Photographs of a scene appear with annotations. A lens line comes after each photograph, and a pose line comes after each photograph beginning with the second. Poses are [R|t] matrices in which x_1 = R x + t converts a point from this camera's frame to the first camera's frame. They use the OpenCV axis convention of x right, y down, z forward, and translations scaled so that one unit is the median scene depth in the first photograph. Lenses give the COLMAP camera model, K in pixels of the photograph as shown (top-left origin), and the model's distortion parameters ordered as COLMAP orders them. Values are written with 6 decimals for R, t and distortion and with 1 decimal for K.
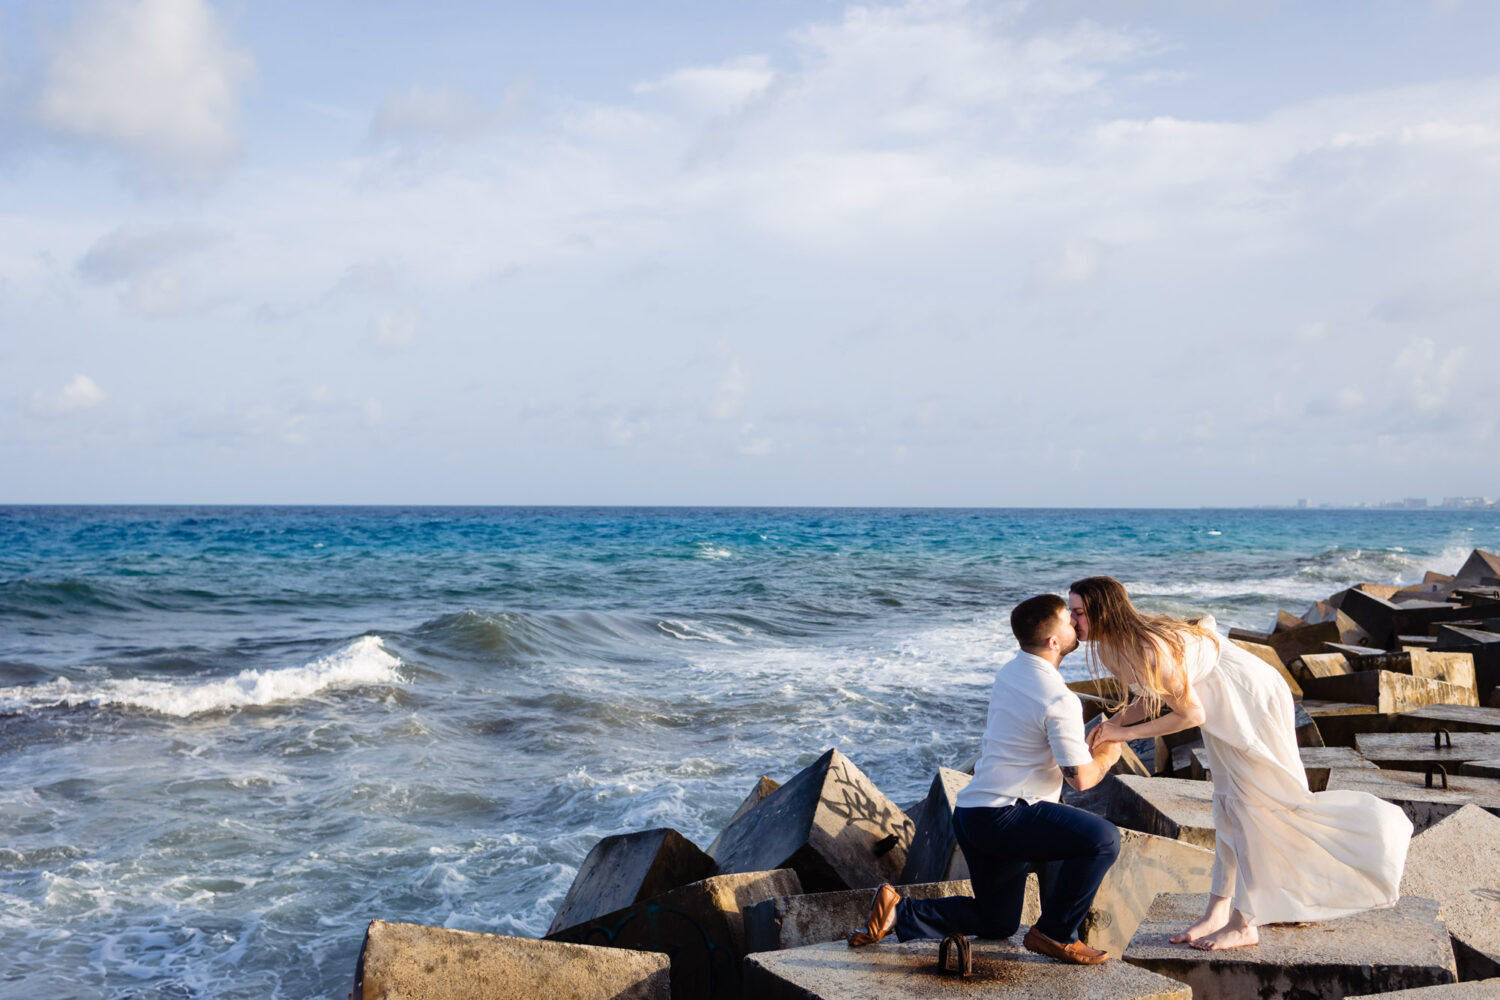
lens RADIAL K [[1586.2, 0, 736.1], [0, 1586.2, 497.3], [0, 0, 1]] dist [0.033685, -0.021442]
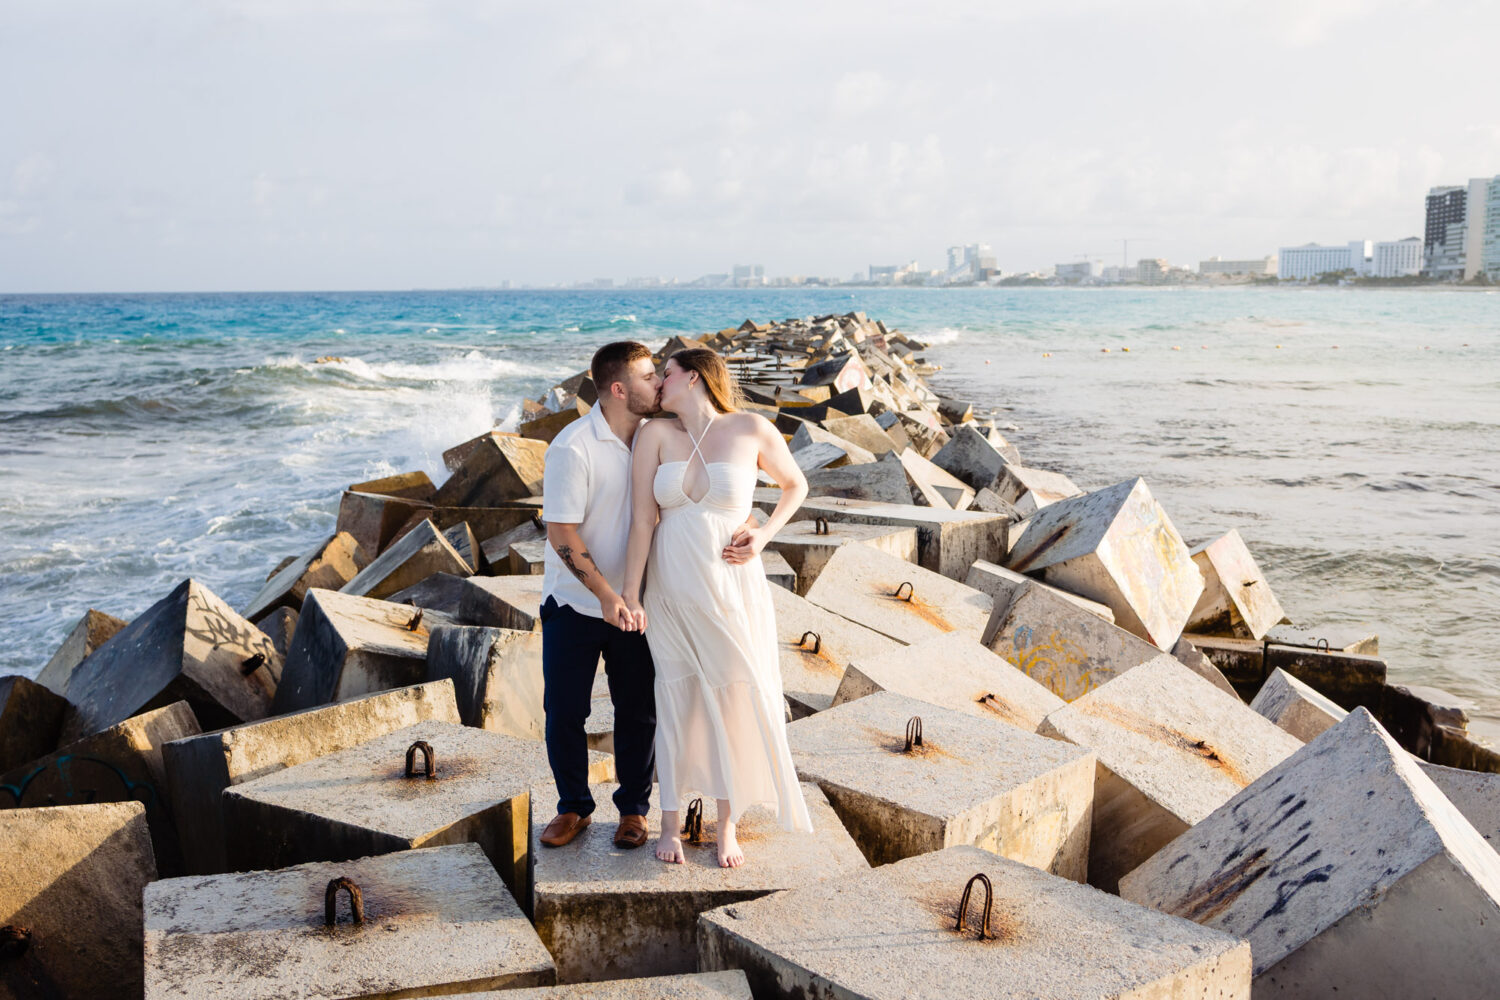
lens RADIAL K [[1590.8, 0, 745.4], [0, 1590.8, 499.3], [0, 0, 1]] dist [0.041801, 0.008907]
pose [[0.874217, -0.075684, 0.479601, -0.127152], [0.005311, 0.989208, 0.146423, -0.045455], [-0.485507, -0.125459, 0.865184, -0.066843]]
